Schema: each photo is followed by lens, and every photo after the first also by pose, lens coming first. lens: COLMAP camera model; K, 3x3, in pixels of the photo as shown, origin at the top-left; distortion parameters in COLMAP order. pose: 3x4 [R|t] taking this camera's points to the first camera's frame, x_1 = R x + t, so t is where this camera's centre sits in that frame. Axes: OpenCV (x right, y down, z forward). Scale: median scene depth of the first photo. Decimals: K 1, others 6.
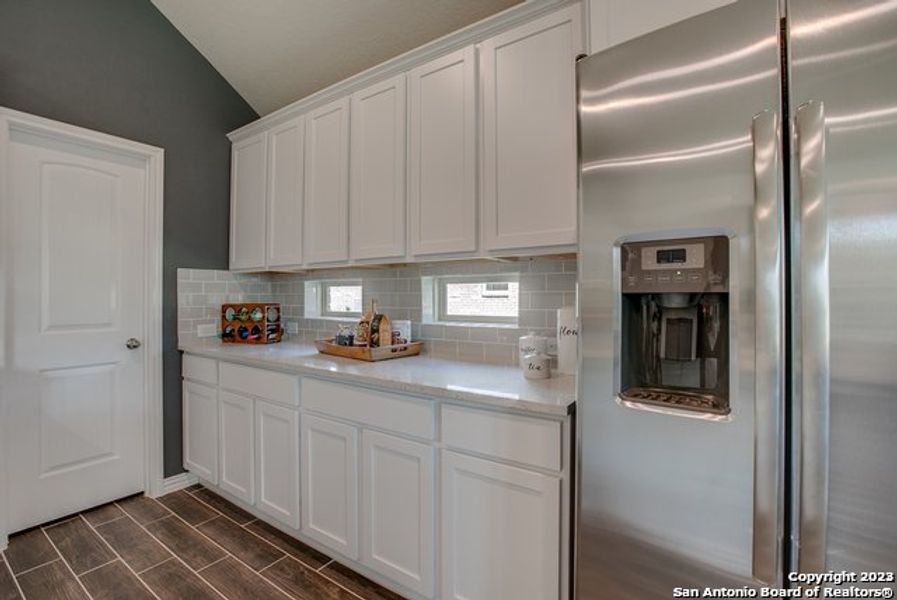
lens RADIAL K [[411.4, 0, 437.0], [0, 411.4, 292.9], [0, 0, 1]] dist [-0.042791, 0.013556]
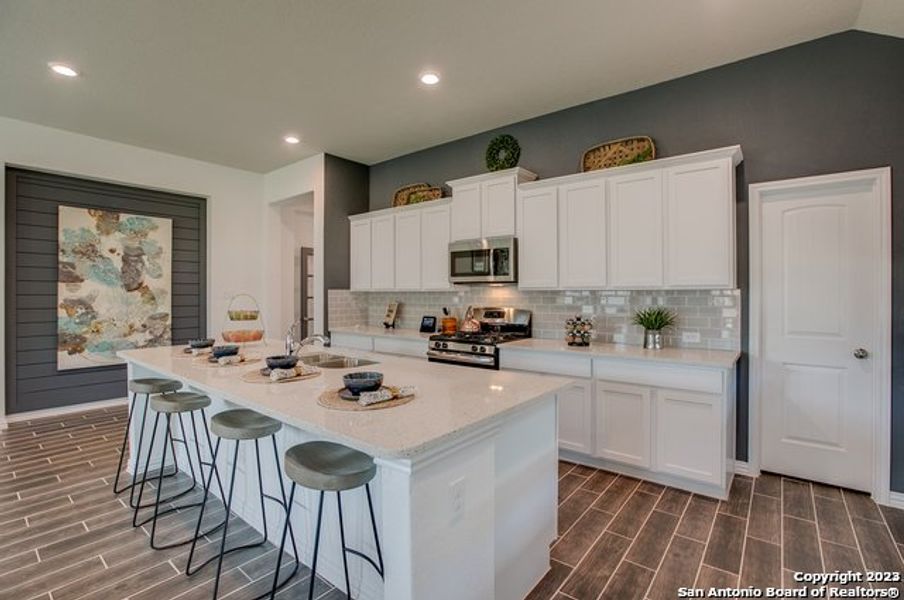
lens RADIAL K [[414.6, 0, 459.8], [0, 414.6, 297.3], [0, 0, 1]] dist [-0.042791, 0.013556]
pose [[-0.048124, 0.009853, -0.998793, 0.403154], [0.007704, 0.999925, 0.009492, -0.048582], [0.998812, -0.007238, -0.048197, -0.039162]]
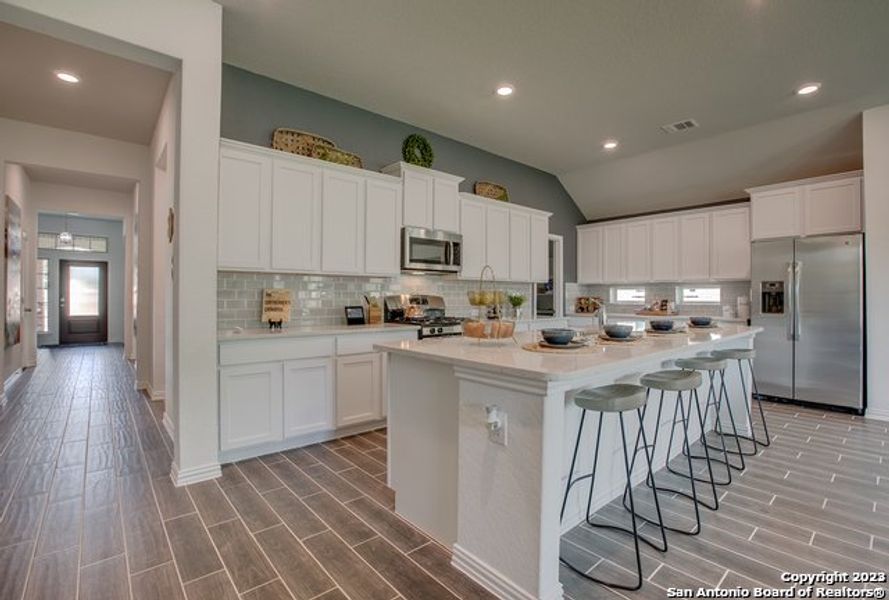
lens RADIAL K [[409.2, 0, 452.9], [0, 409.2, 297.4], [0, 0, 1]] dist [-0.041291, 0.011088]
pose [[0.974410, 0.002537, -0.224762, -0.809281], [-0.000727, 0.999967, 0.008136, 0.011870], [0.224775, -0.007764, 0.974380, -1.759649]]
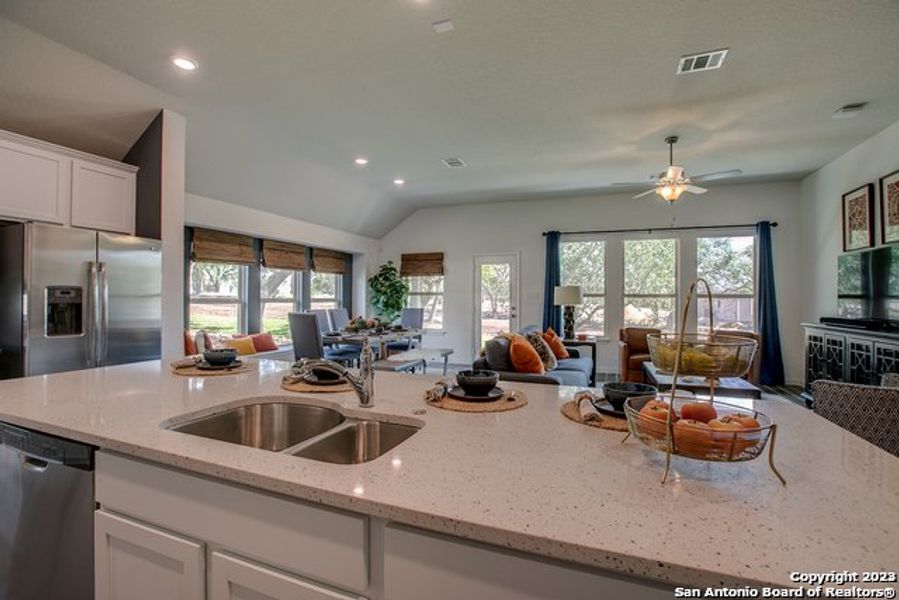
lens RADIAL K [[412.3, 0, 446.0], [0, 412.3, 296.1], [0, 0, 1]] dist [-0.042791, 0.013556]
pose [[-0.238060, 0.003428, 0.971244, -1.273817], [-0.016079, 0.999843, -0.007470, -0.032265], [-0.971117, -0.017395, -0.237968, -0.479821]]
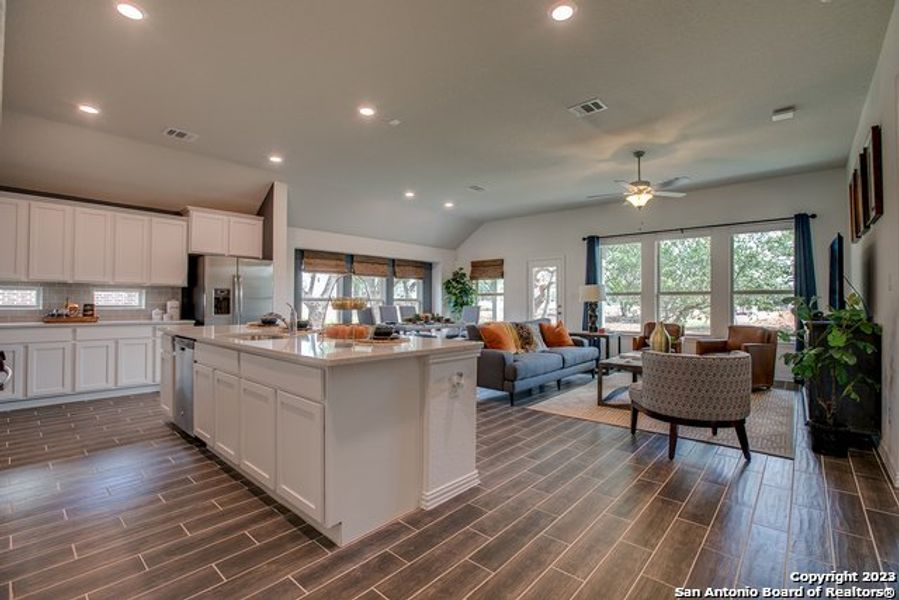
lens RADIAL K [[412.3, 0, 449.0], [0, 412.3, 293.7], [0, 0, 1]] dist [-0.042791, 0.013556]
pose [[0.113610, 0.024318, 0.993228, -1.950961], [-0.012890, 0.999652, -0.023001, 0.016177], [-0.993442, -0.010189, 0.113884, -1.193062]]
